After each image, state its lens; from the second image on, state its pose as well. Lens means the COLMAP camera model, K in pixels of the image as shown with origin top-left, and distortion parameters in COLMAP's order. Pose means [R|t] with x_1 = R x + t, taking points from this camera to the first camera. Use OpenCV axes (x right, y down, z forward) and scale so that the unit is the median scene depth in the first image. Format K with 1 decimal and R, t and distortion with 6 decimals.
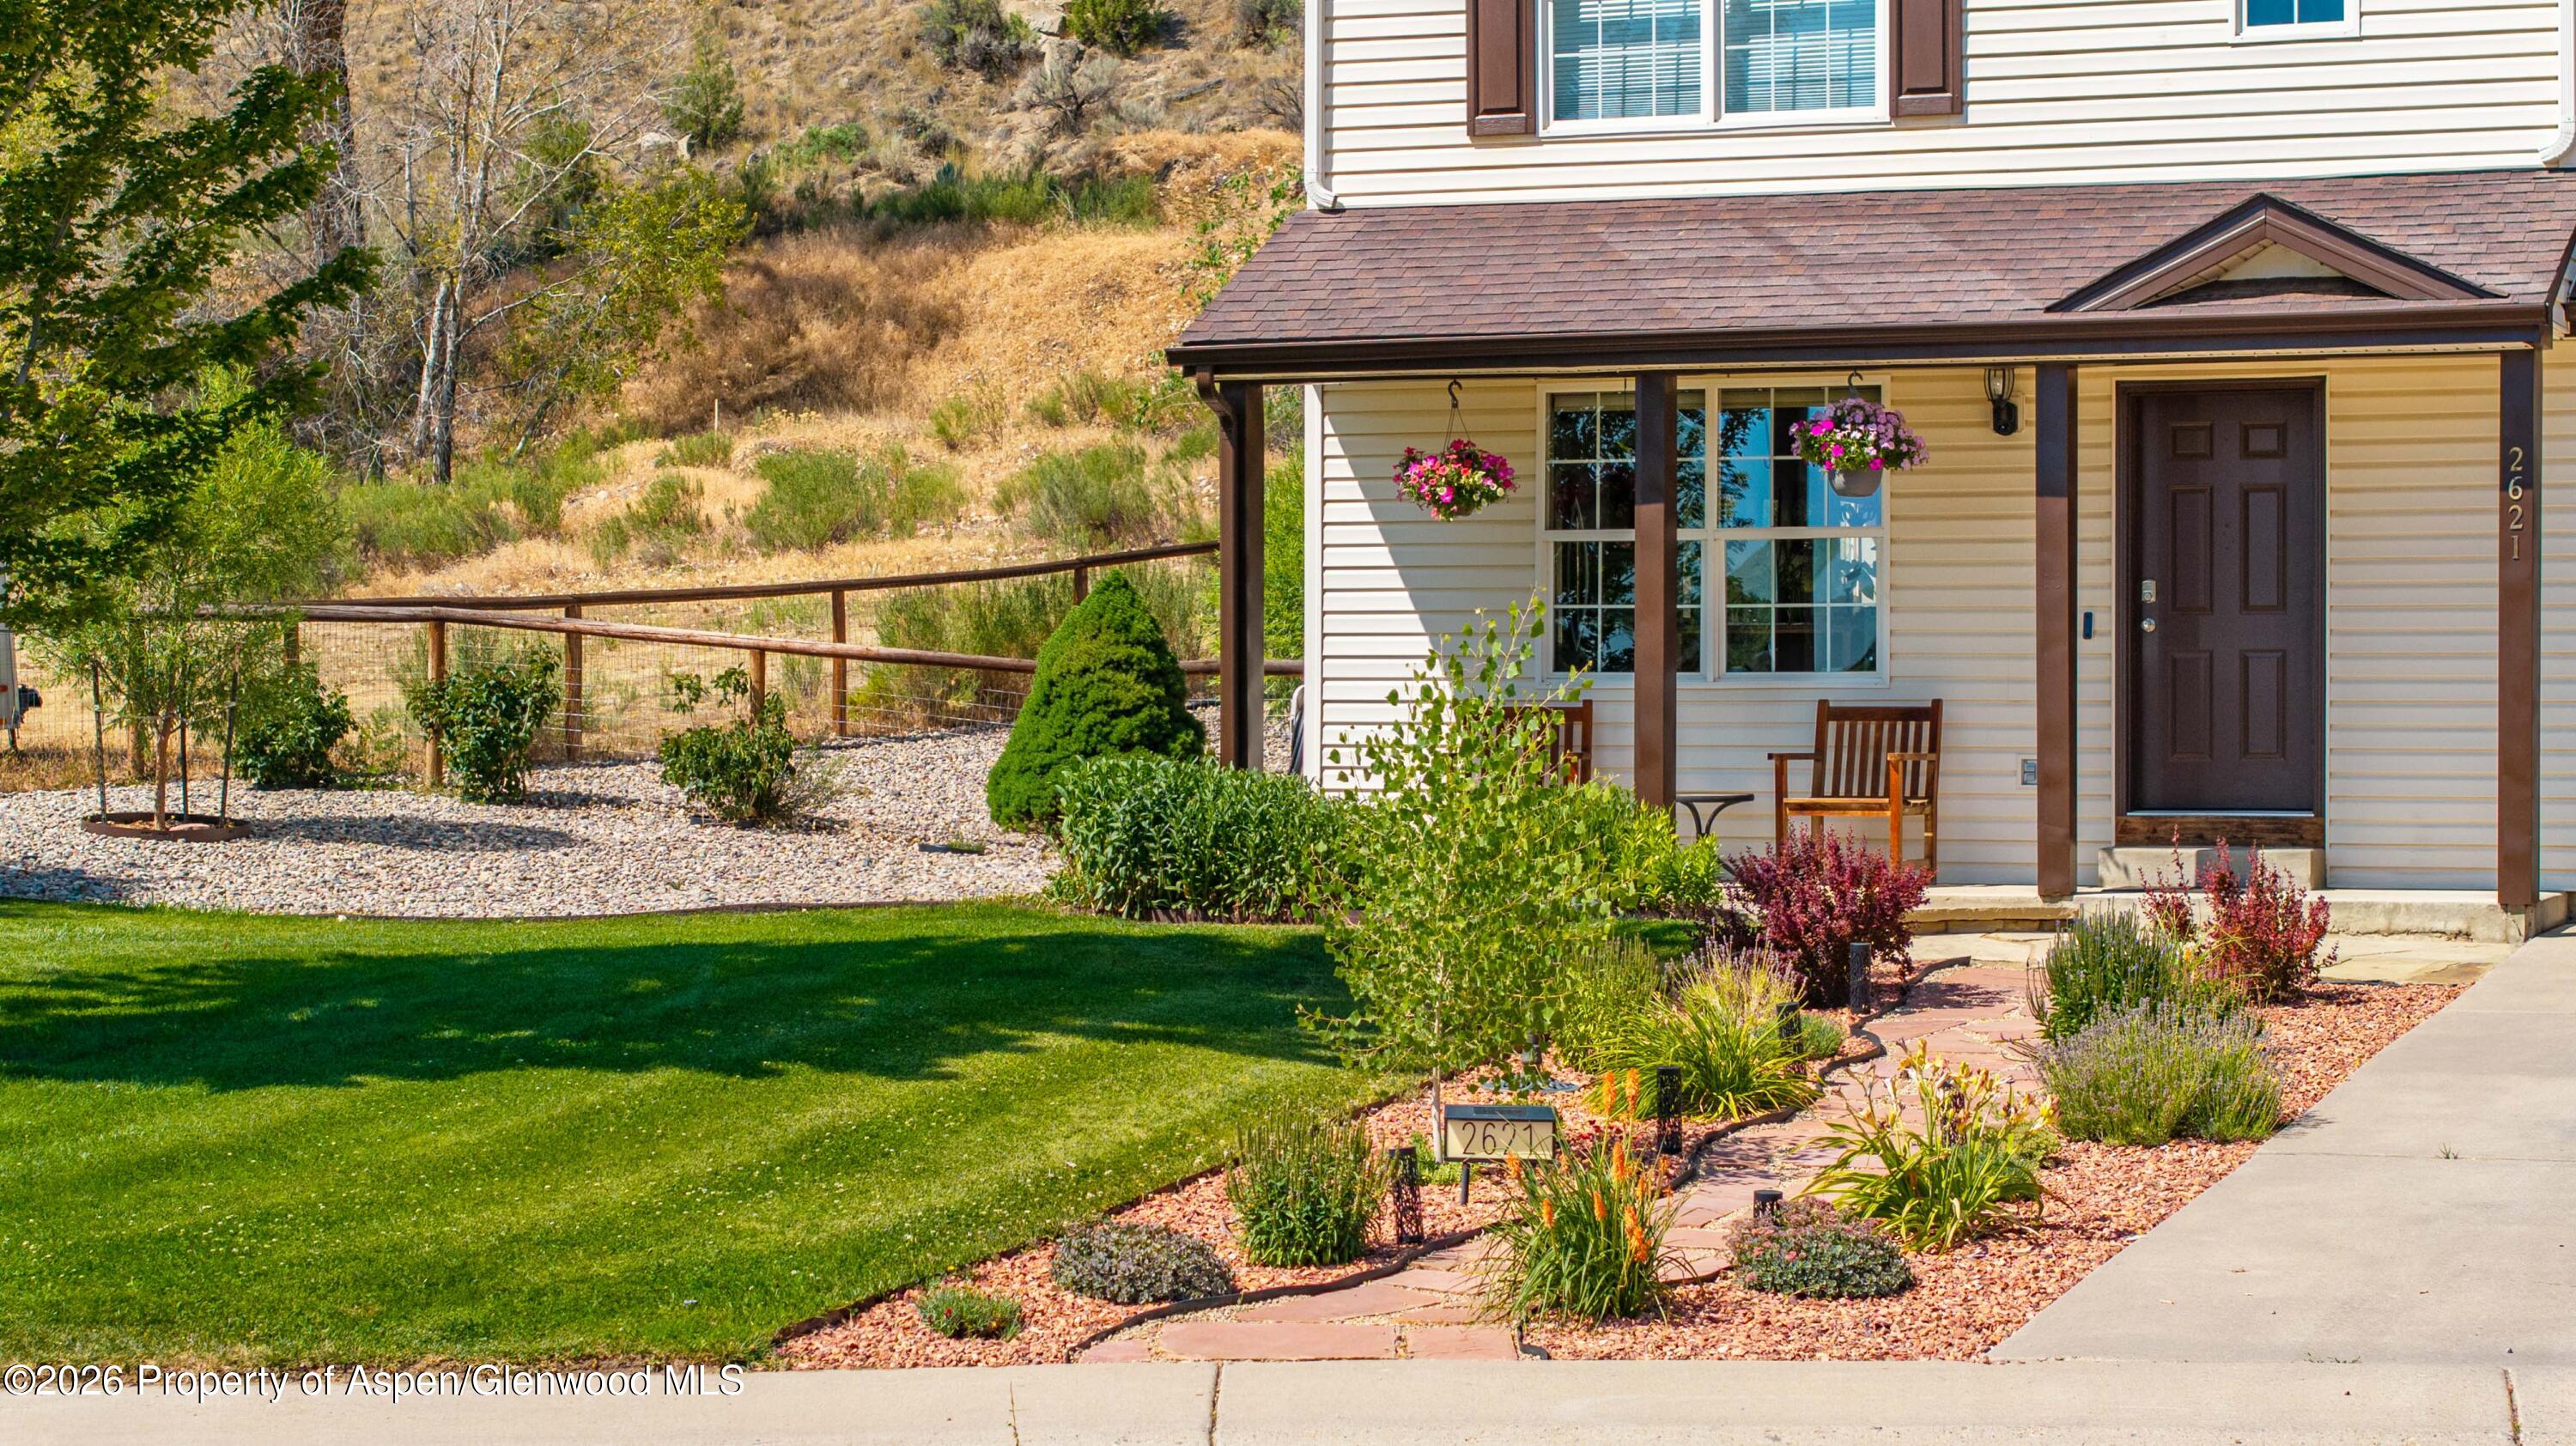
lens RADIAL K [[5468.4, 0, 1143.8], [0, 5468.4, 725.7], [0, 0, 1]] dist [-0.134655, 0.657981]
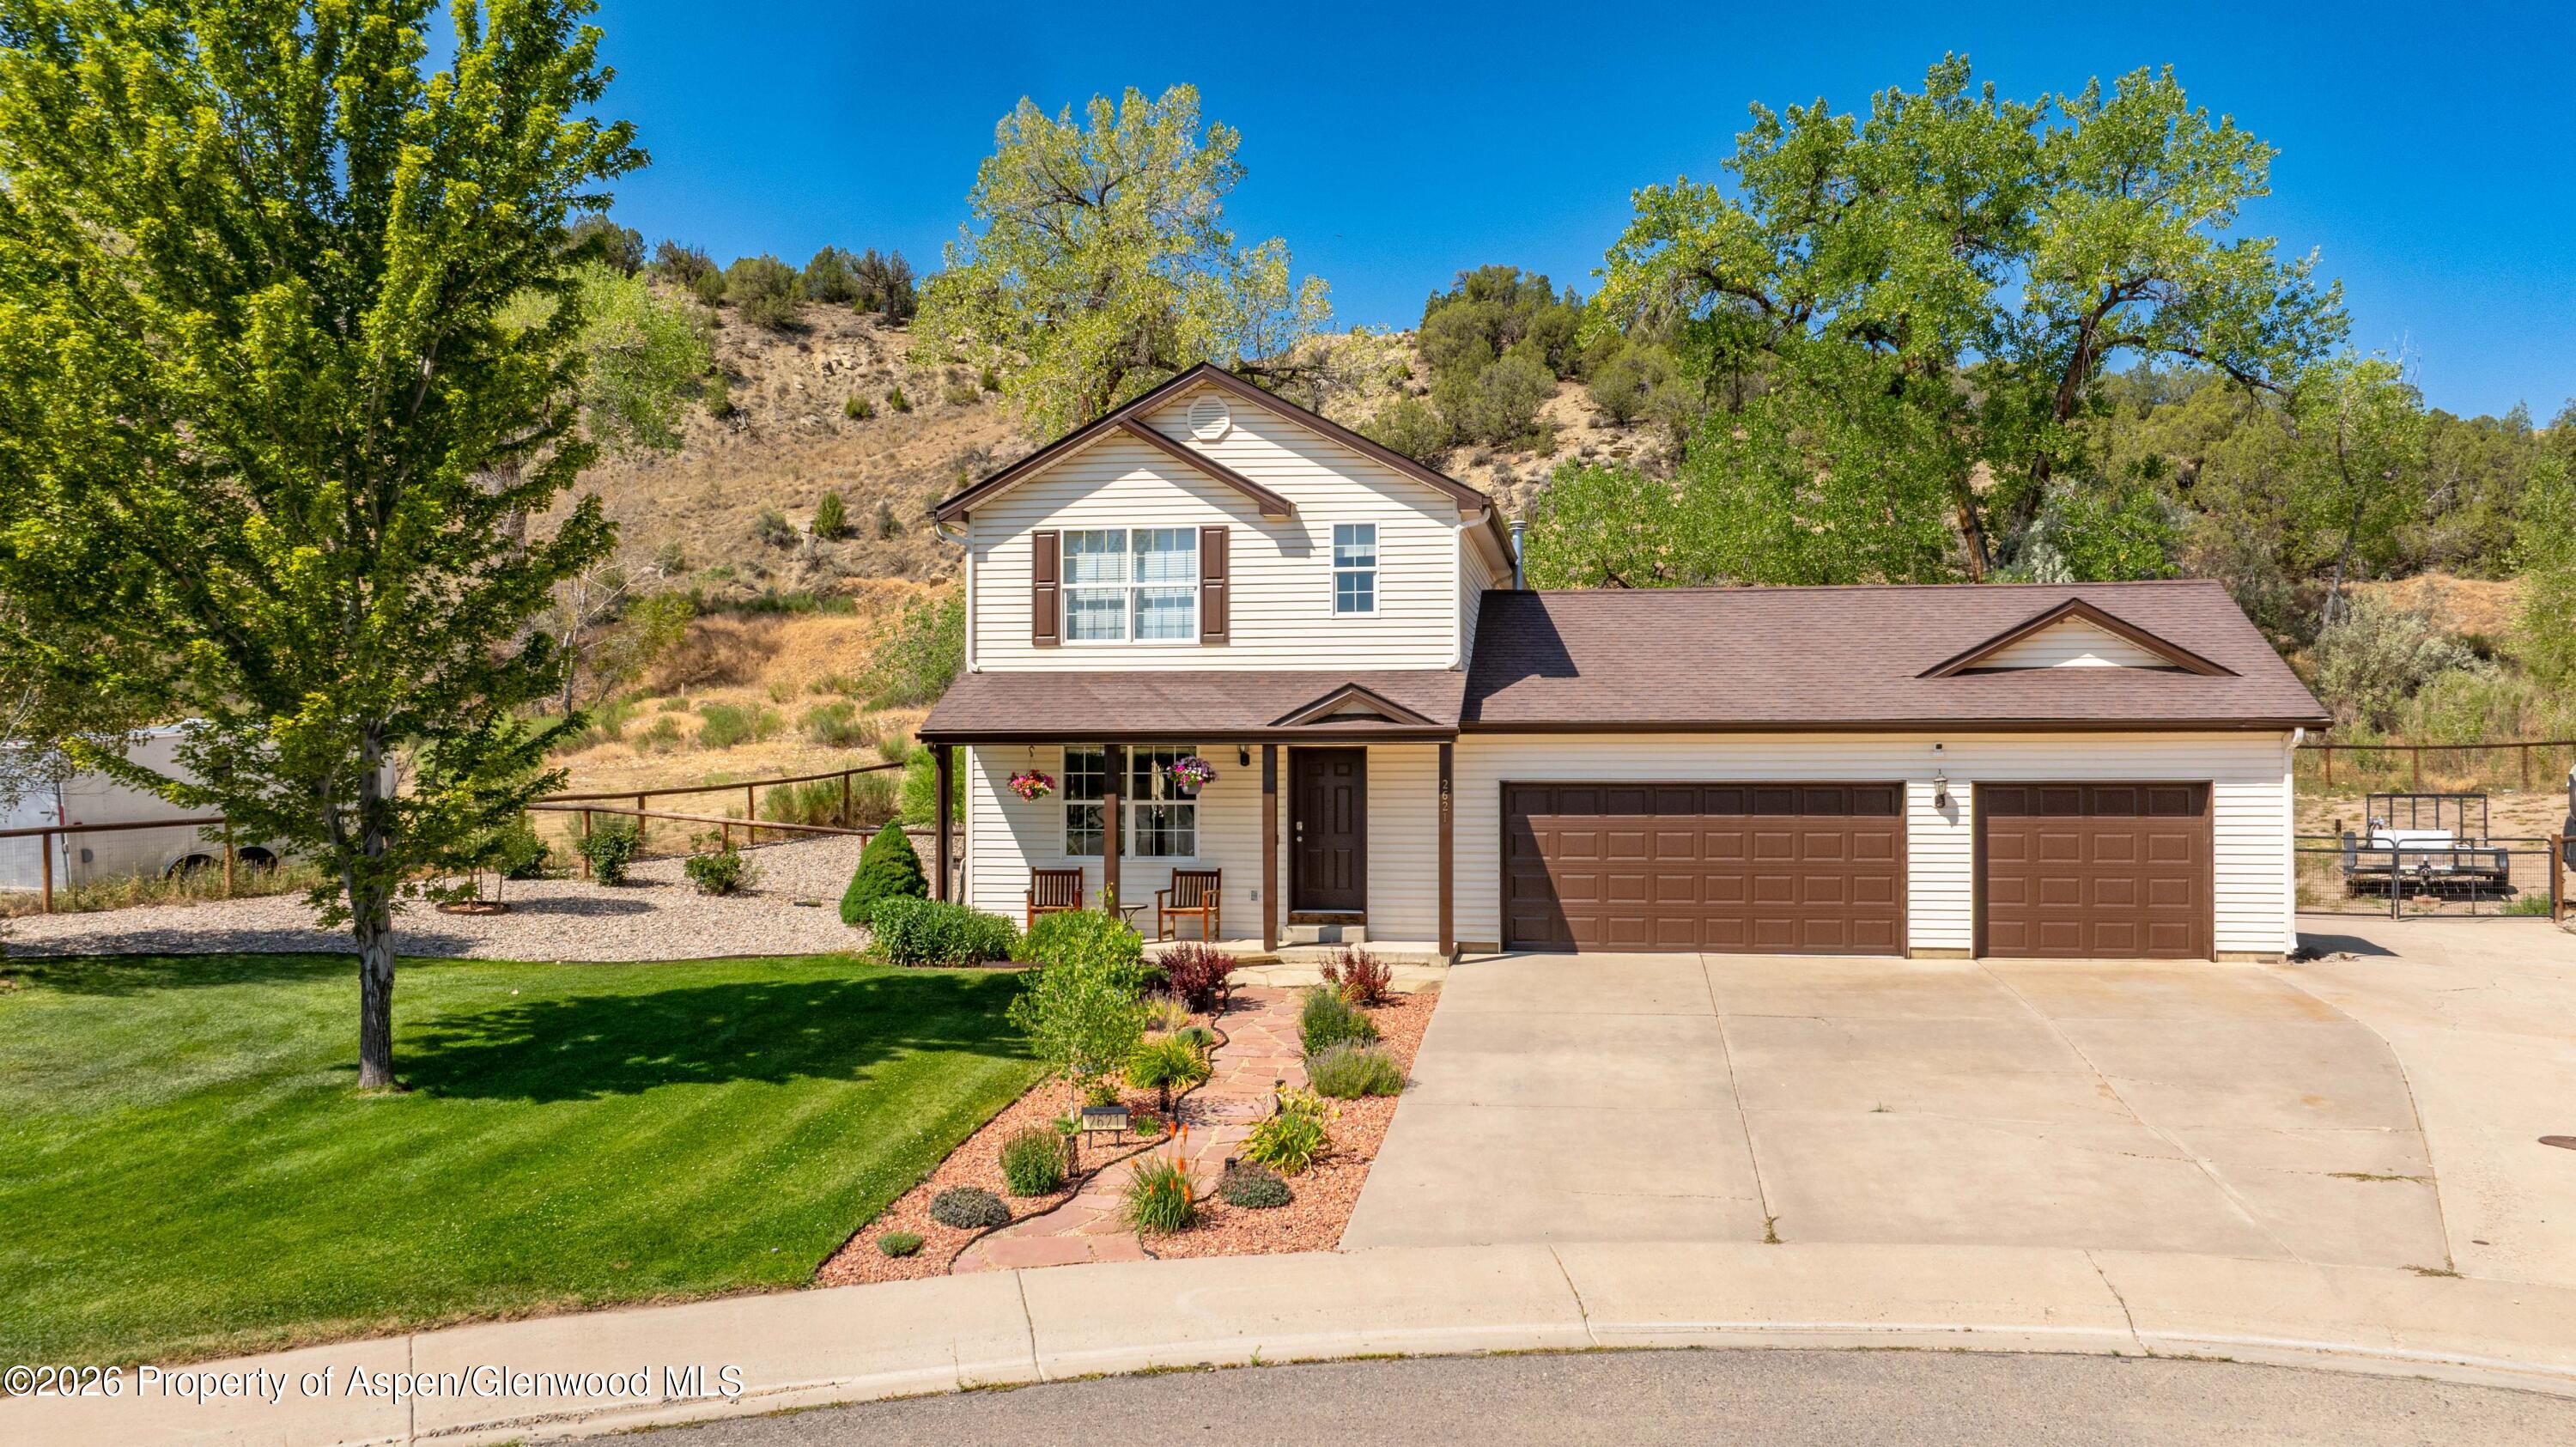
lens RADIAL K [[1920.0, 0, 1343.7], [0, 1920.0, 724.1], [0, 0, 1]] dist [0.004565, -0.106373]
pose [[0.964502, 0.001183, 0.264071, -0.038639], [0.003343, 0.999855, -0.016689, -0.057466], [-0.264053, 0.016980, 0.964359, 0.099882]]
